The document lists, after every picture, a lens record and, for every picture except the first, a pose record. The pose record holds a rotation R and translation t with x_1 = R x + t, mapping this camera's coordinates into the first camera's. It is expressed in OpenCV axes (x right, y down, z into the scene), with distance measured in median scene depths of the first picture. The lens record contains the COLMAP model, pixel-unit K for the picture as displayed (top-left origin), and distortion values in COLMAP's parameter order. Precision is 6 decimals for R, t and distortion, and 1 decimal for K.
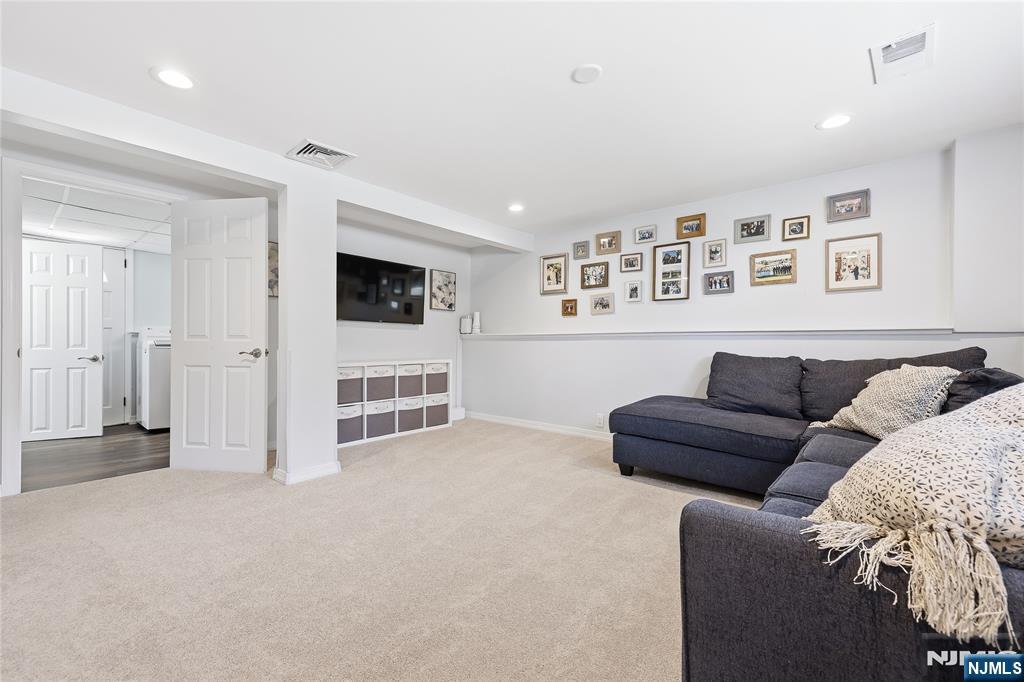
lens RADIAL K [[440.9, 0, 510.6], [0, 440.9, 341.9], [0, 0, 1]] dist [-0.000676, 0.000010]
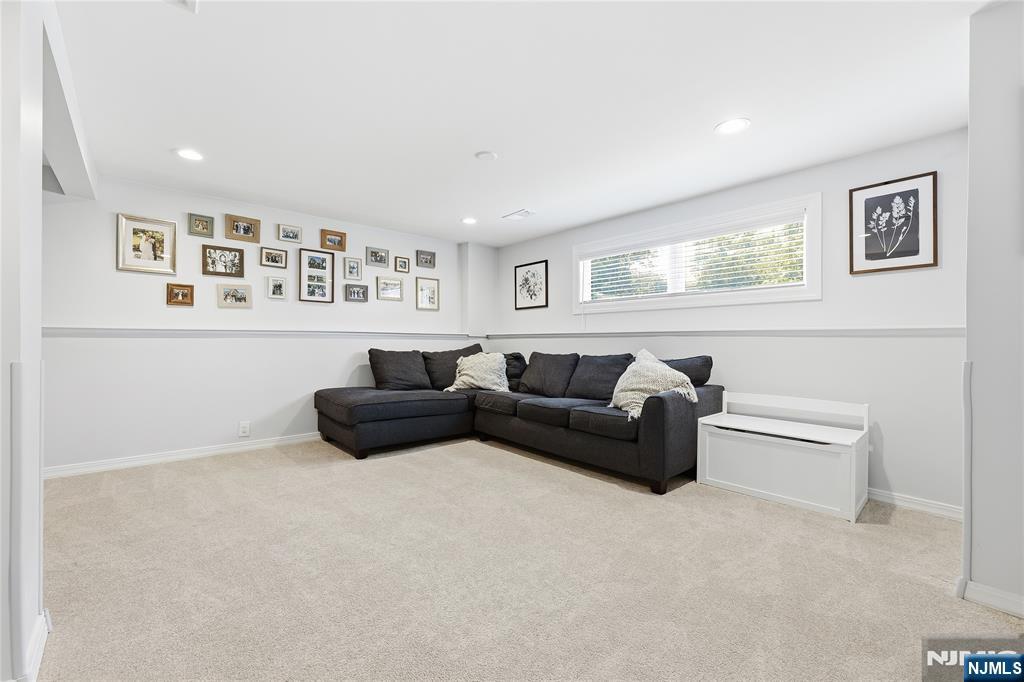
lens RADIAL K [[422.4, 0, 510.0], [0, 422.4, 341.7], [0, 0, 1]] dist [0.009486, 0.001029]
pose [[0.106098, -0.004707, 0.994345, -0.606293], [-0.008193, 0.999951, 0.005608, -0.006088], [-0.994322, -0.008742, 0.106054, 0.394368]]
